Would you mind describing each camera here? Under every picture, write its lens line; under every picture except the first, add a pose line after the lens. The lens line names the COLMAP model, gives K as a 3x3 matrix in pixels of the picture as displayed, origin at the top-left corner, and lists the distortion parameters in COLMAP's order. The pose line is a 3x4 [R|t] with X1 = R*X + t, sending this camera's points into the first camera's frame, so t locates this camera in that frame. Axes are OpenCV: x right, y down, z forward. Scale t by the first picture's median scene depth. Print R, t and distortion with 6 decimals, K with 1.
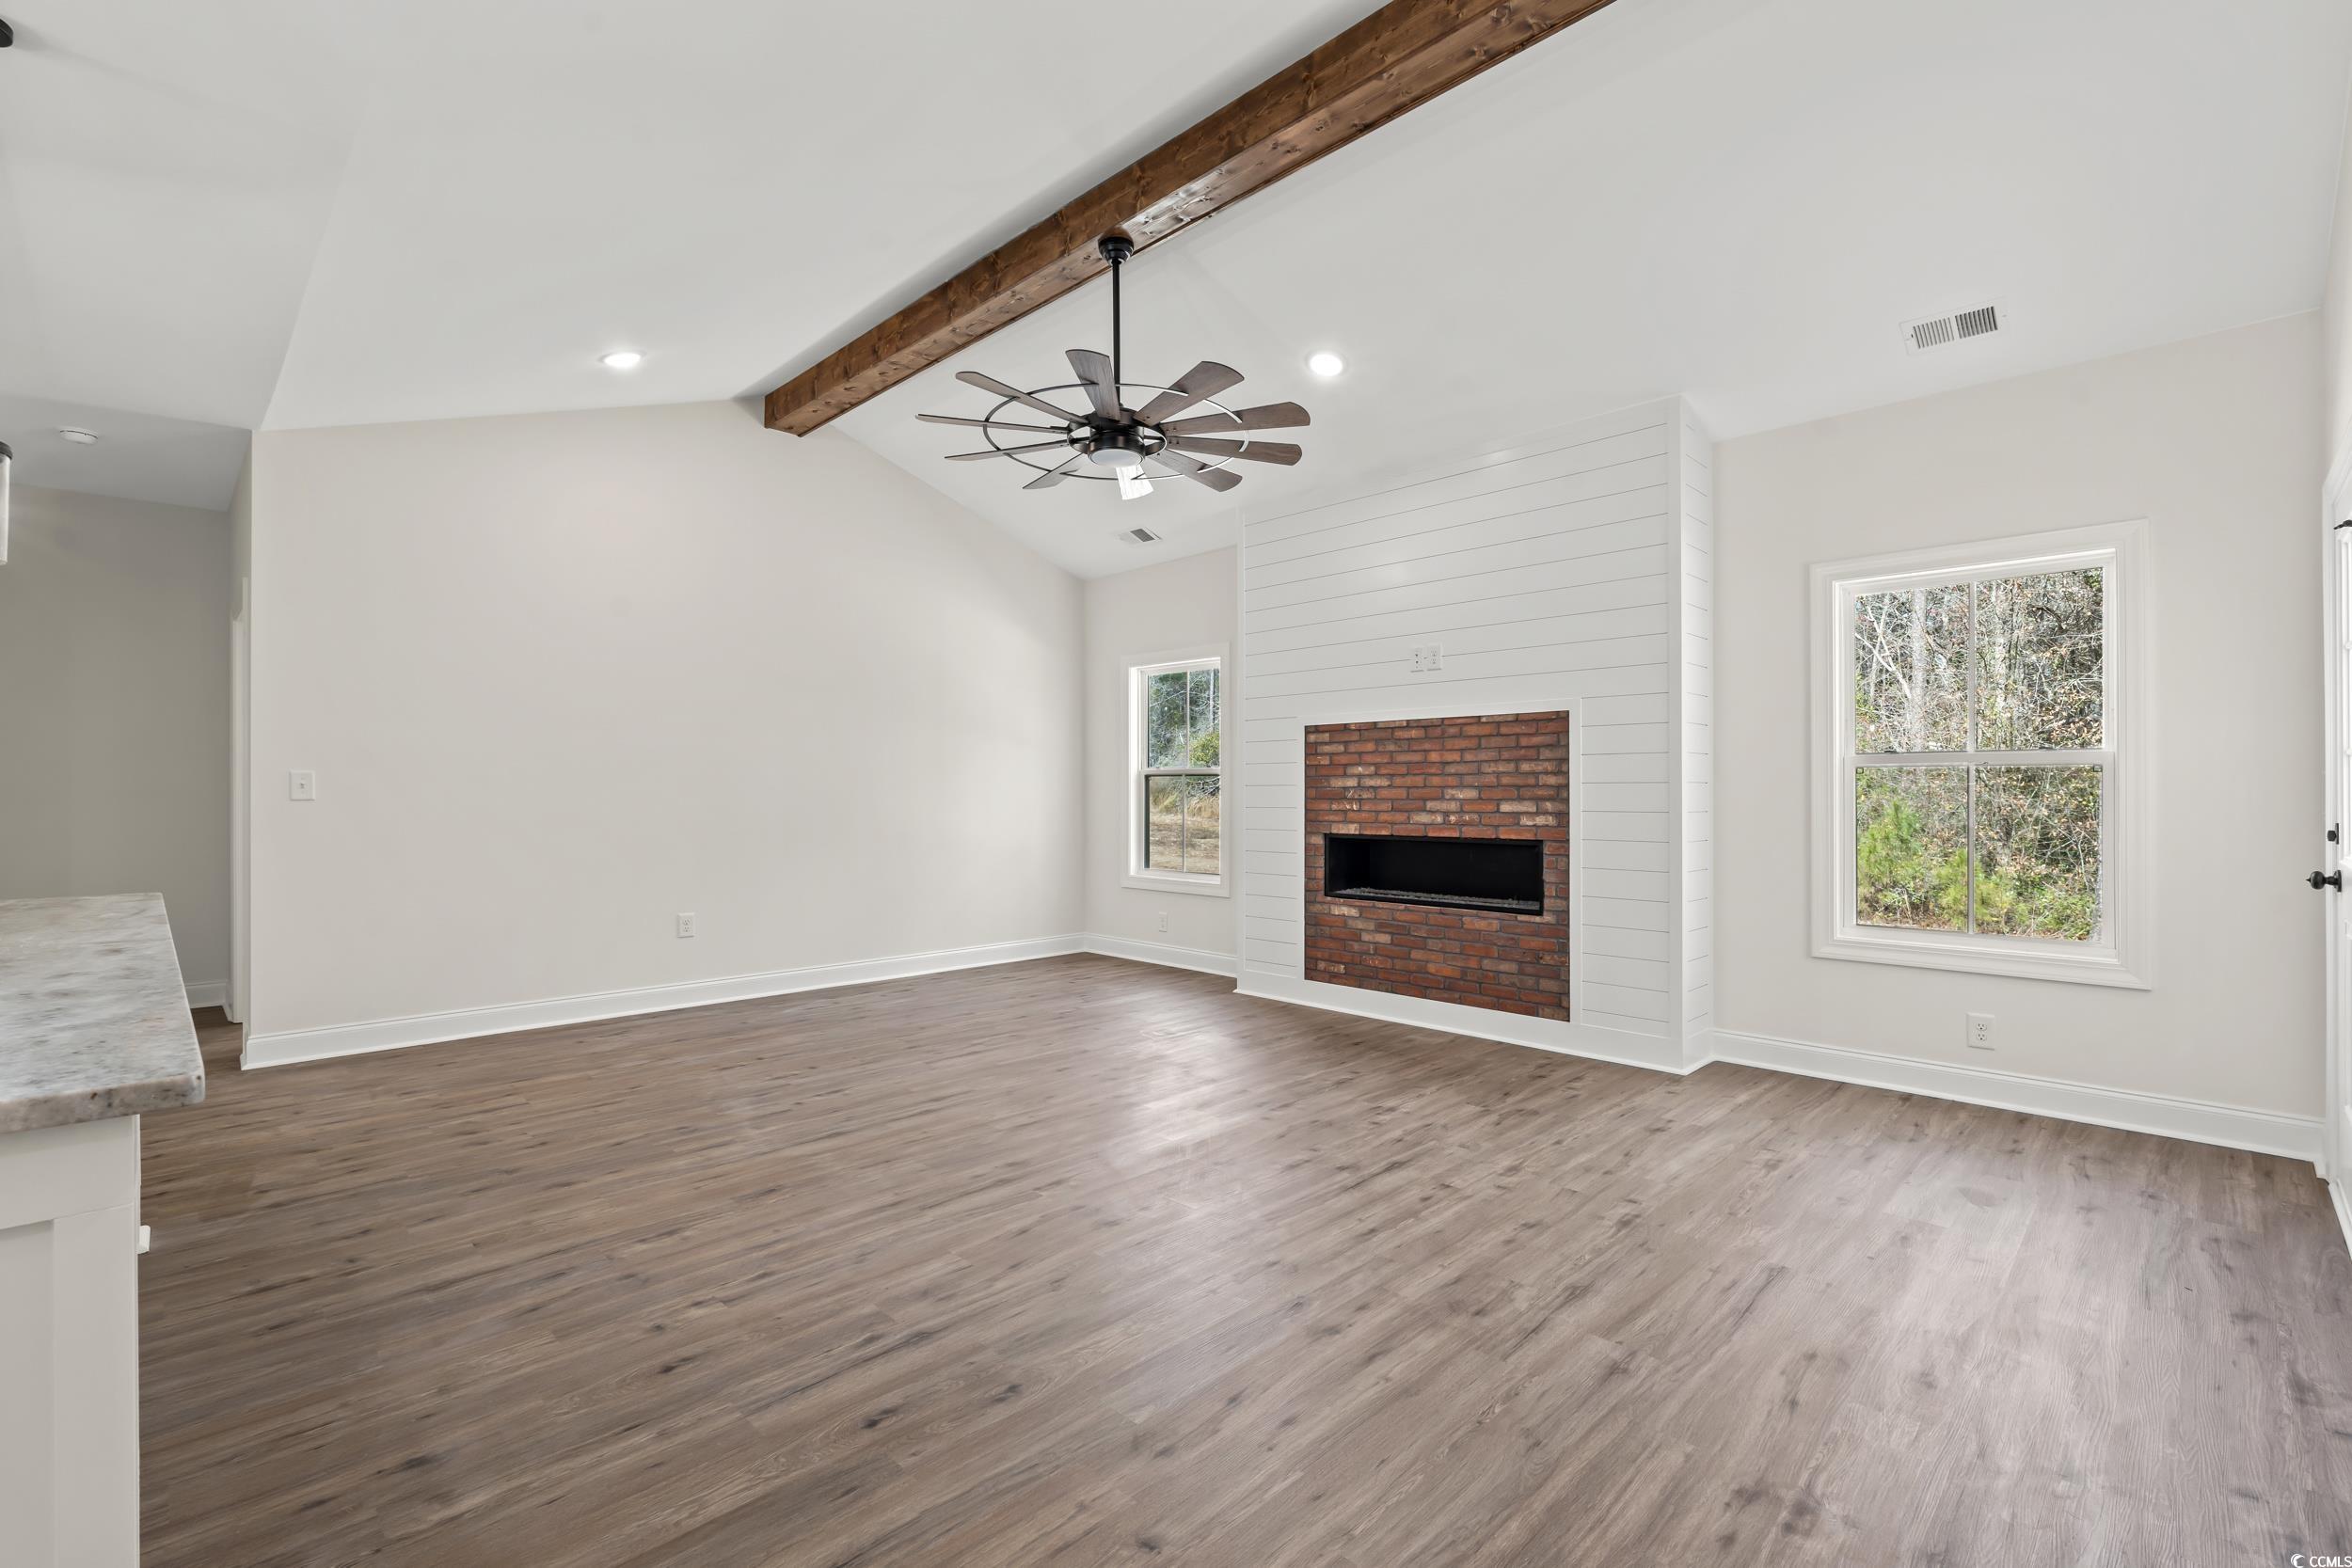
lens RADIAL K [[1035.9, 0, 1169.0], [0, 1035.9, 786.3], [0, 0, 1]] dist [-0.002598, -0.000243]
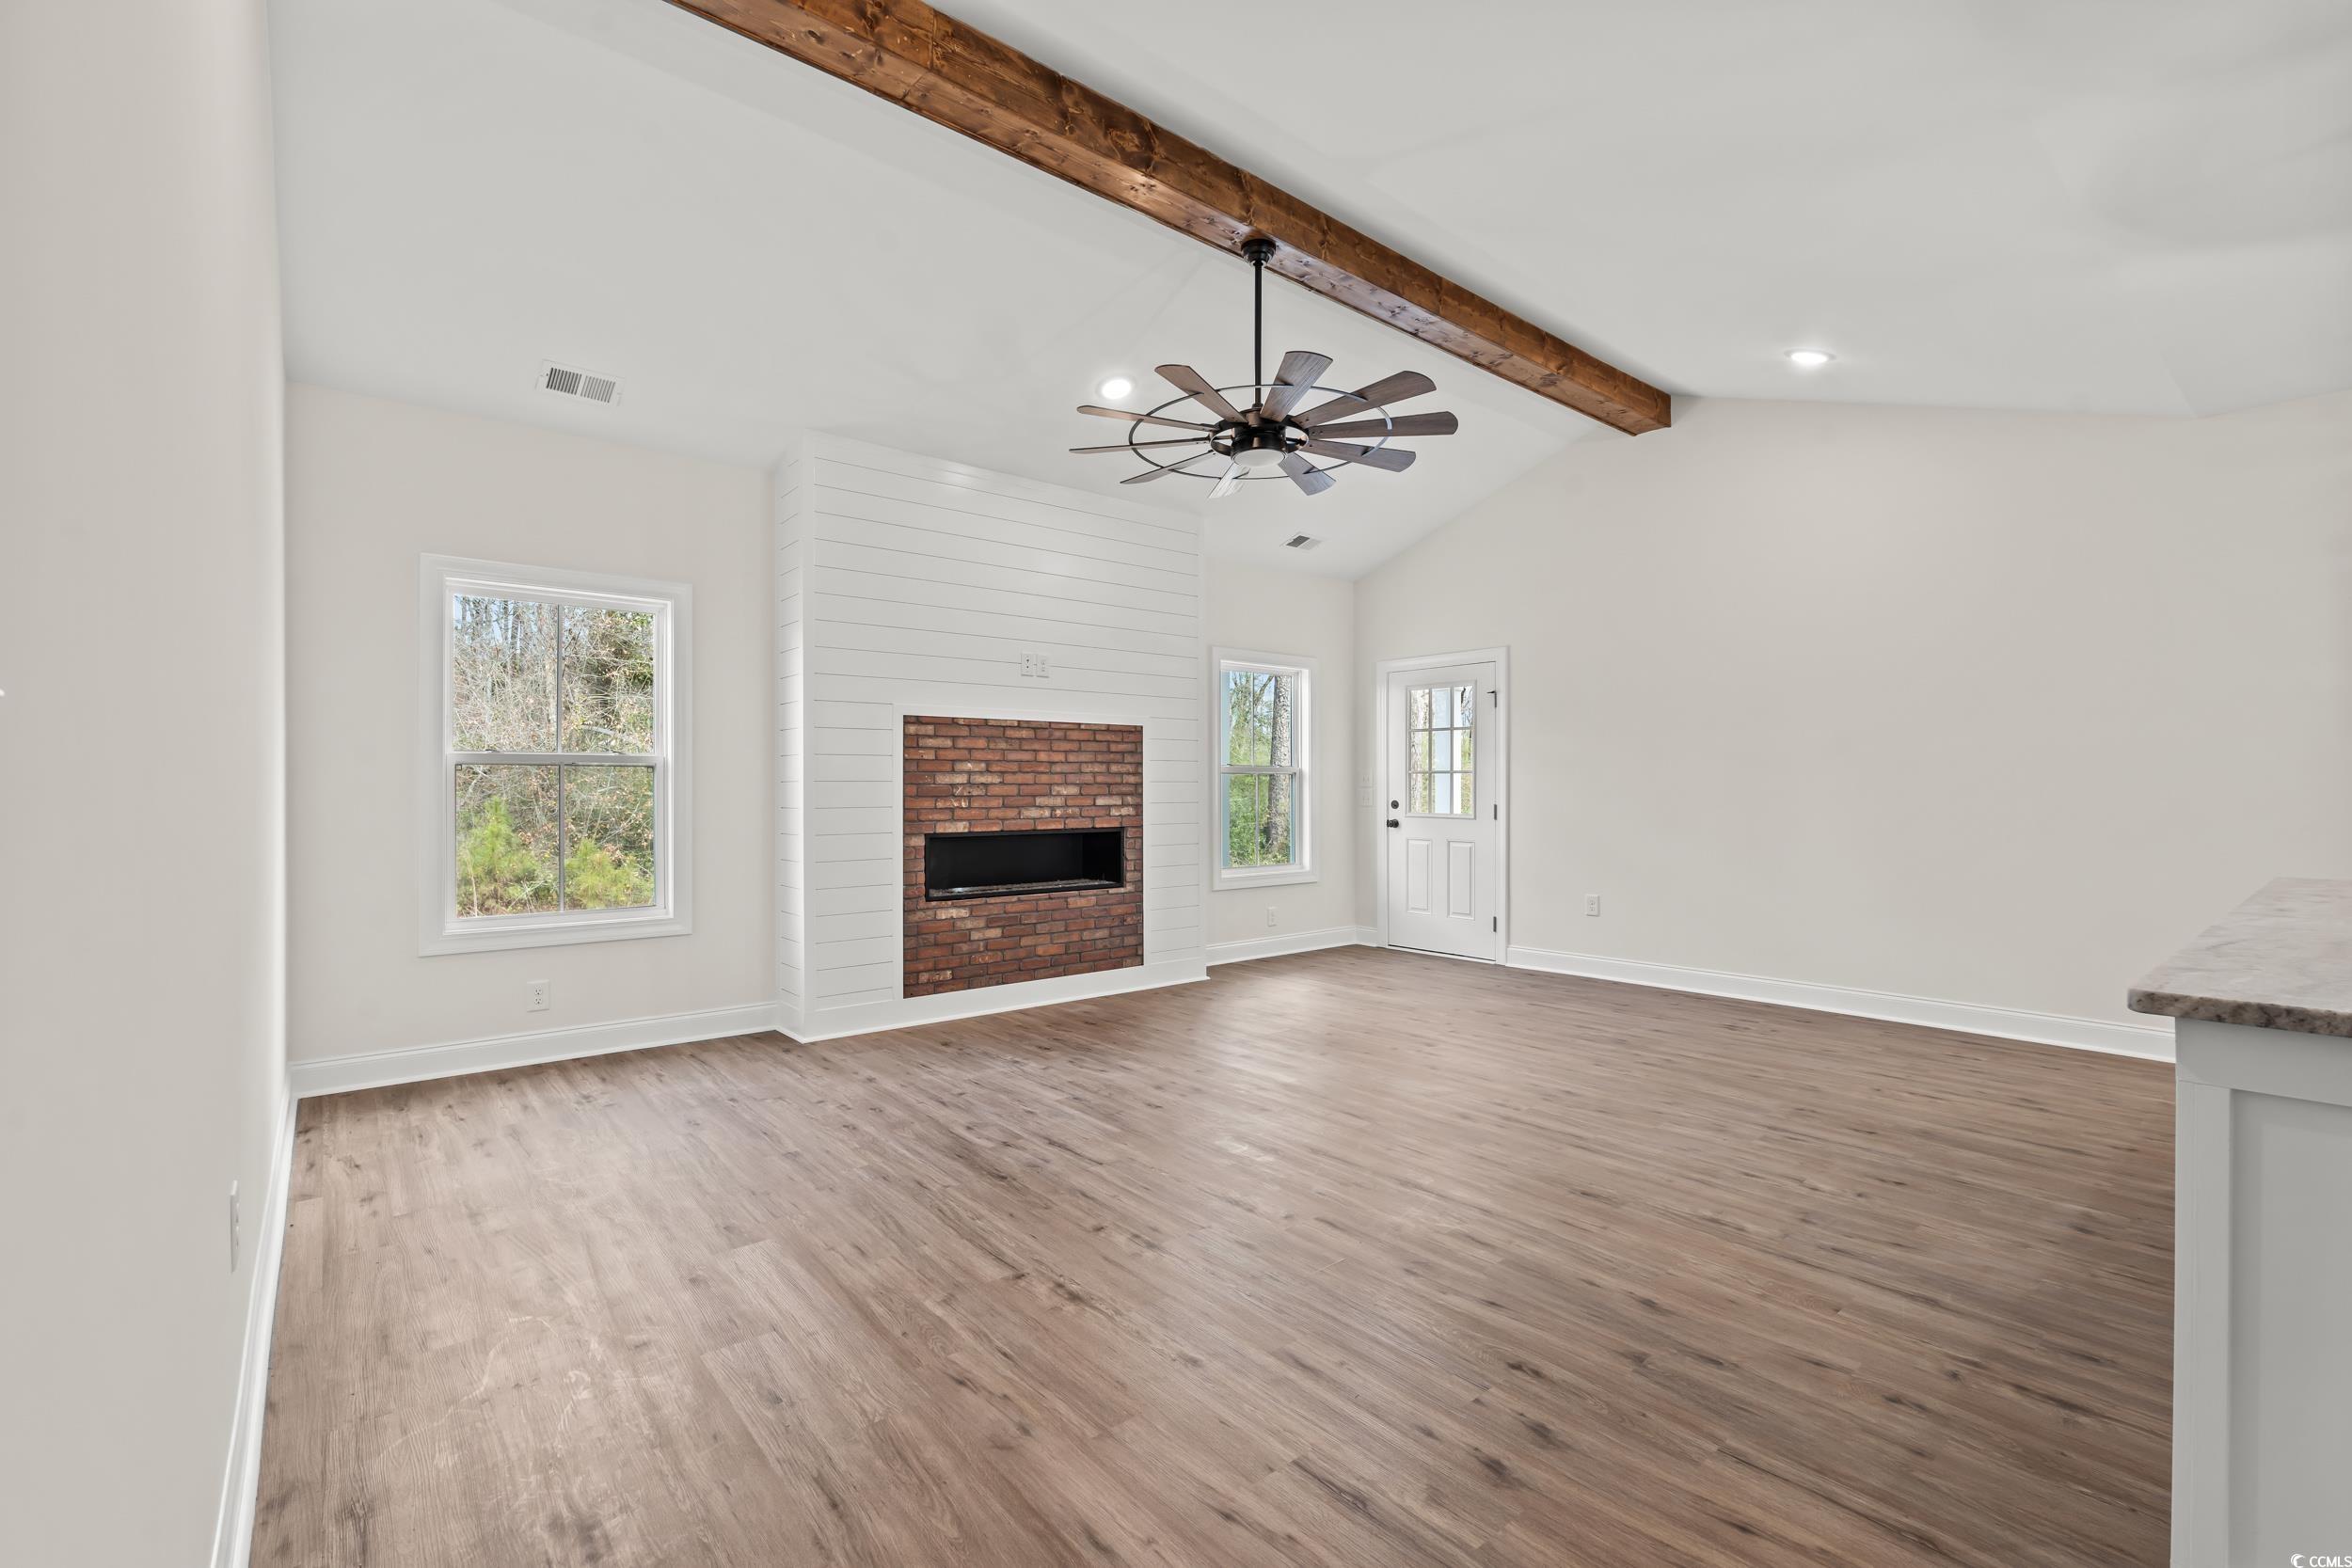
lens RADIAL K [[1032.5, 0, 1176.0], [0, 1032.5, 784.0], [0, 0, 1]] dist [-0.004038, -0.000055]
pose [[0.086082, 0.004523, 0.996278, -0.865958], [-0.003370, 0.999985, -0.004249, 0.004899], [-0.996282, -0.002992, 0.086096, 0.811165]]
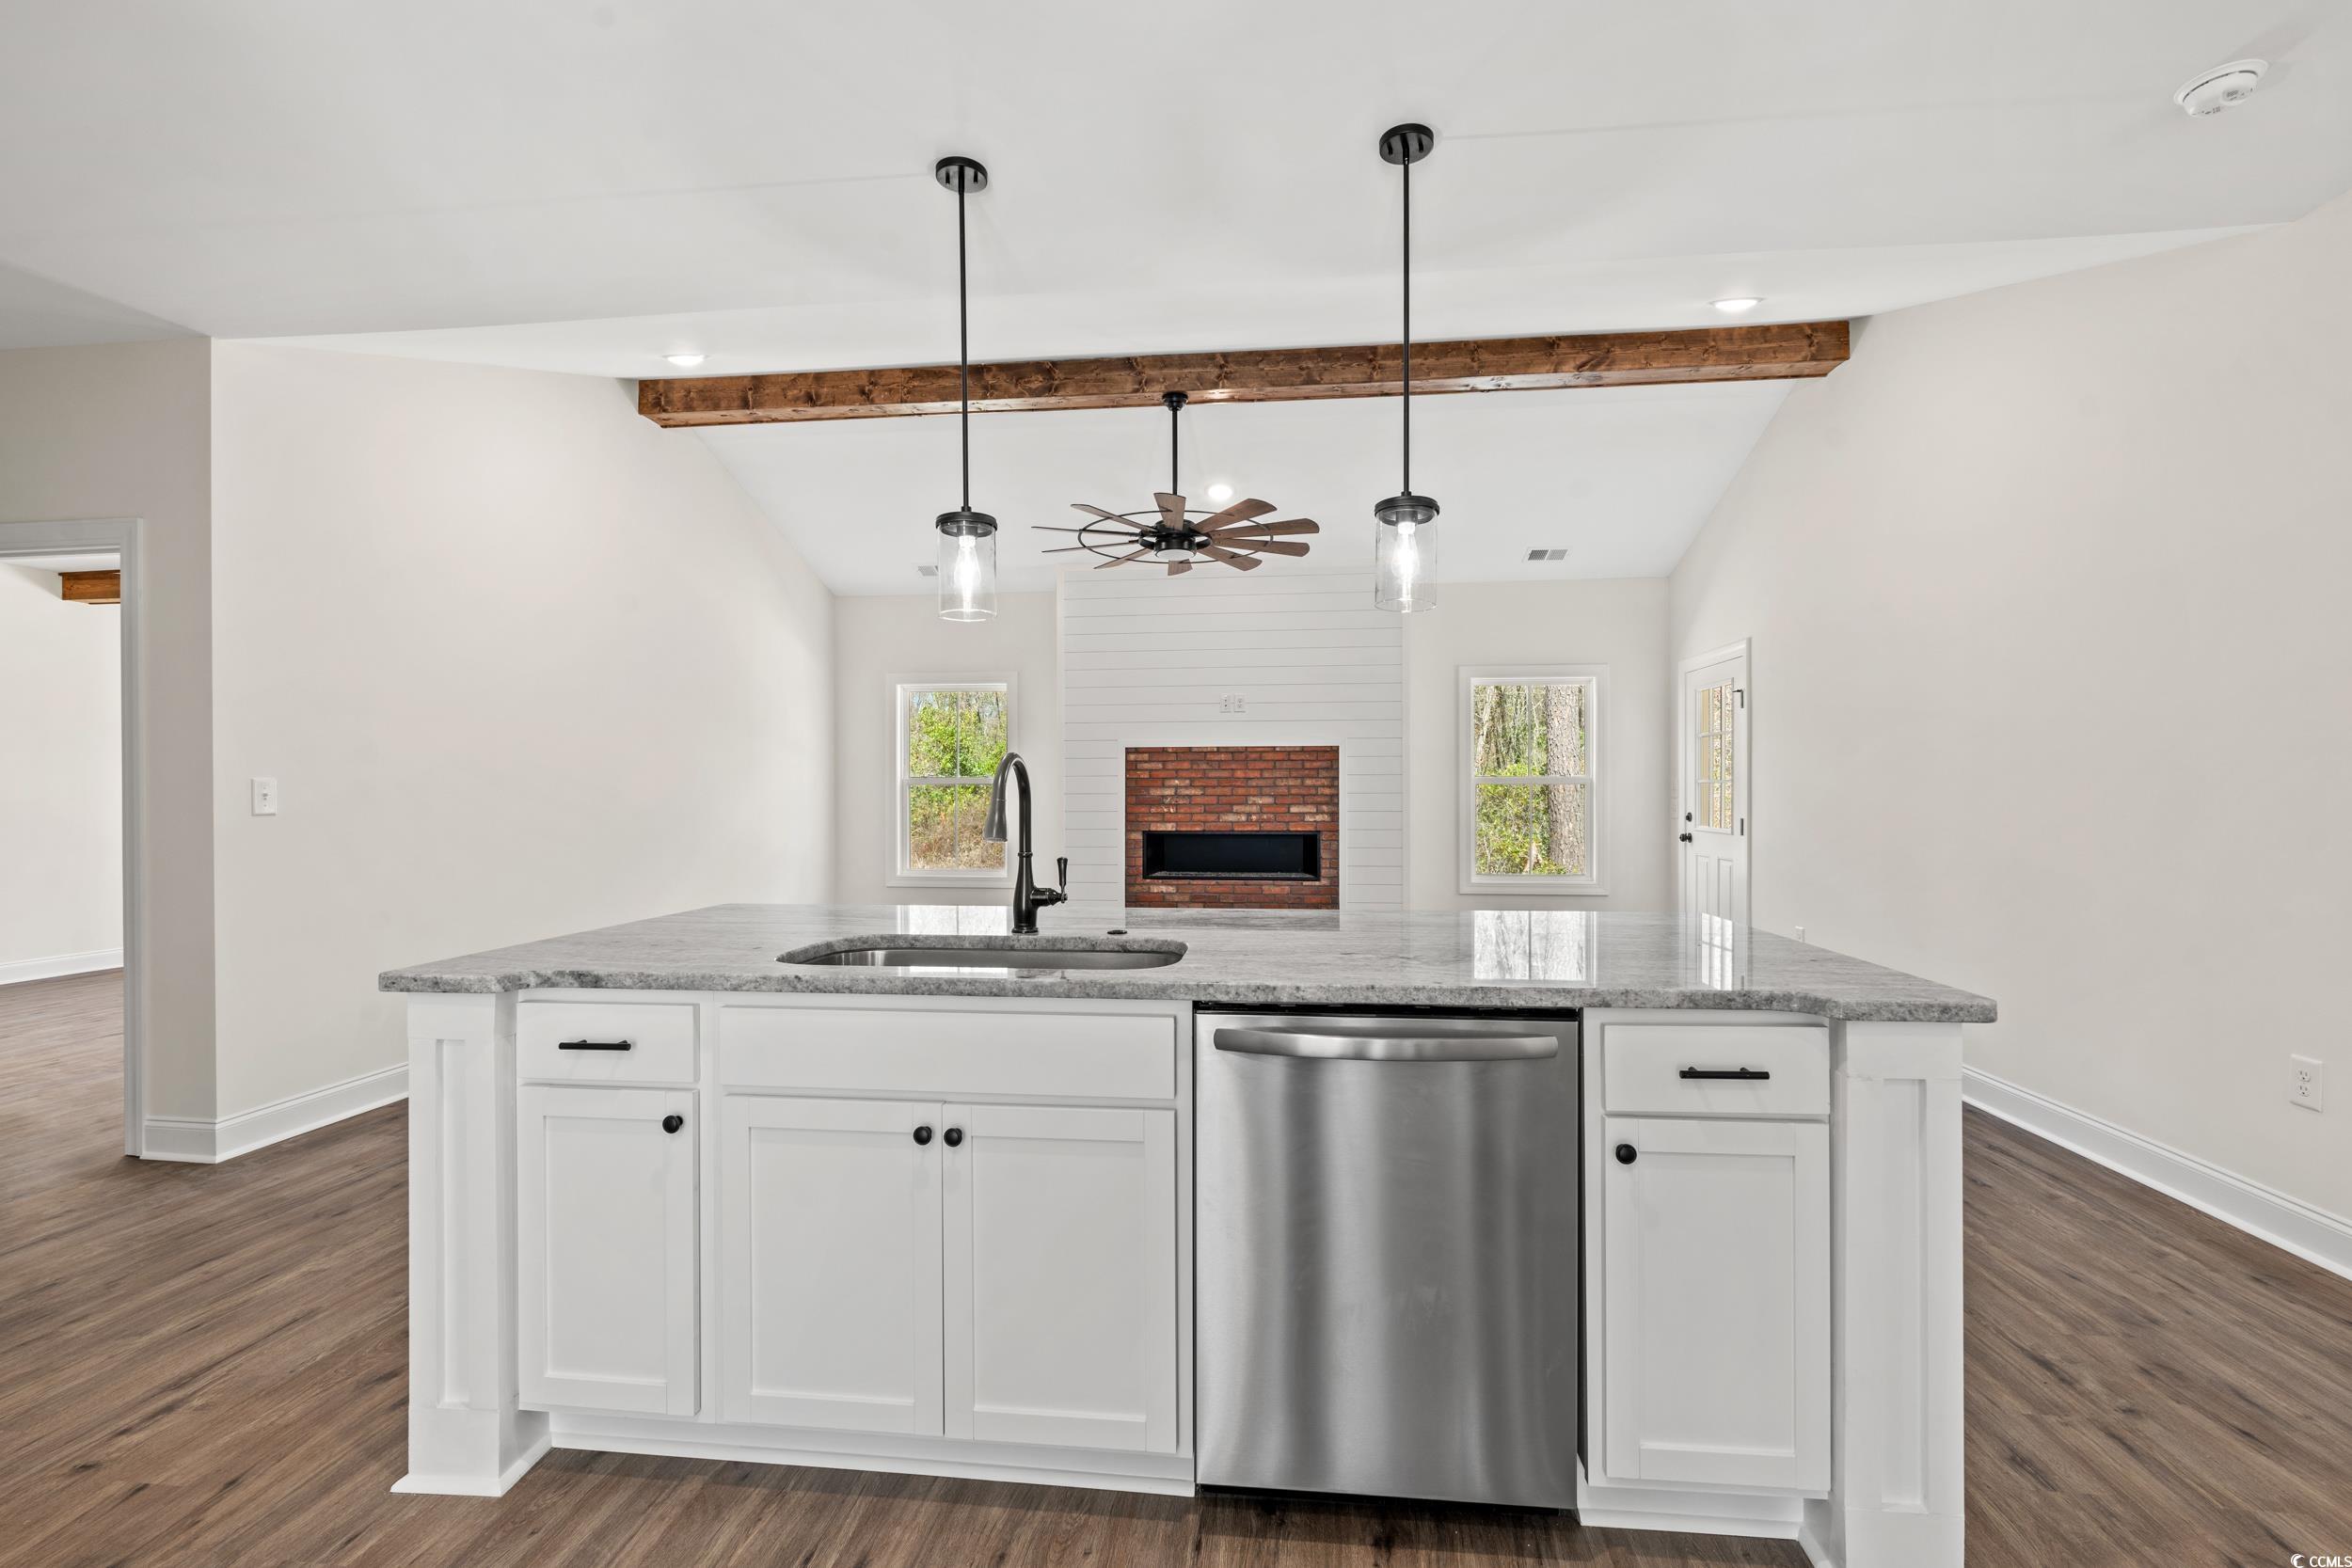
lens RADIAL K [[1032.5, 0, 1176.0], [0, 1032.5, 784.0], [0, 0, 1]] dist [-0.004038, -0.000055]
pose [[0.780589, 0.006183, 0.625014, -0.728621], [-0.002740, 0.999975, -0.006471, -0.005887], [-0.625038, 0.003339, 0.780587, -0.043517]]
